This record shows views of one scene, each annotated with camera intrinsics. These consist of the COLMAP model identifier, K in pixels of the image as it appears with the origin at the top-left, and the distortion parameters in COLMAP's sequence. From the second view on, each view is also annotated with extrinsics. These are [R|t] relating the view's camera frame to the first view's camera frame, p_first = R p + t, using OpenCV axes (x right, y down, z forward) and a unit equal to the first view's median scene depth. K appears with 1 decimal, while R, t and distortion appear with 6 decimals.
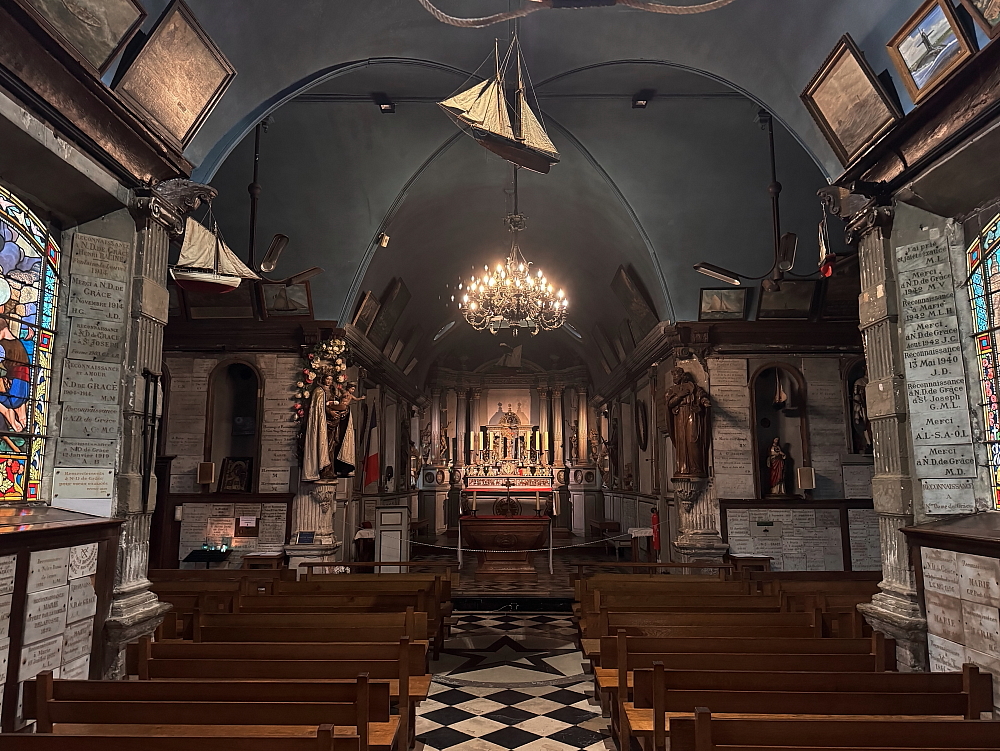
lens RADIAL K [[700.8, 0, 500.0], [0, 700.8, 375.5], [0, 0, 1]] dist [0.002675, -0.003963]
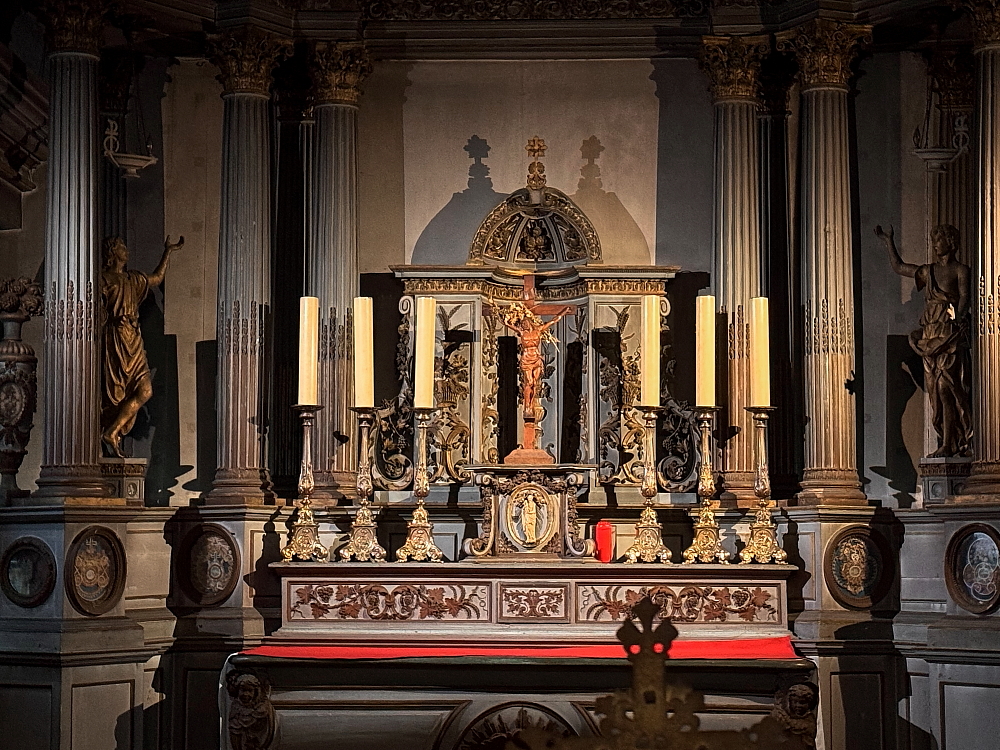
lens RADIAL K [[2176.4, 0, 500.0], [0, 2176.4, 375.0], [0, 0, 1]] dist [0.010629, -0.052383]
pose [[0.999948, 0.003512, 0.009560, 0.000540], [-0.004042, 0.998423, 0.055999, 0.072946], [-0.009348, -0.056035, 0.998385, 0.509828]]
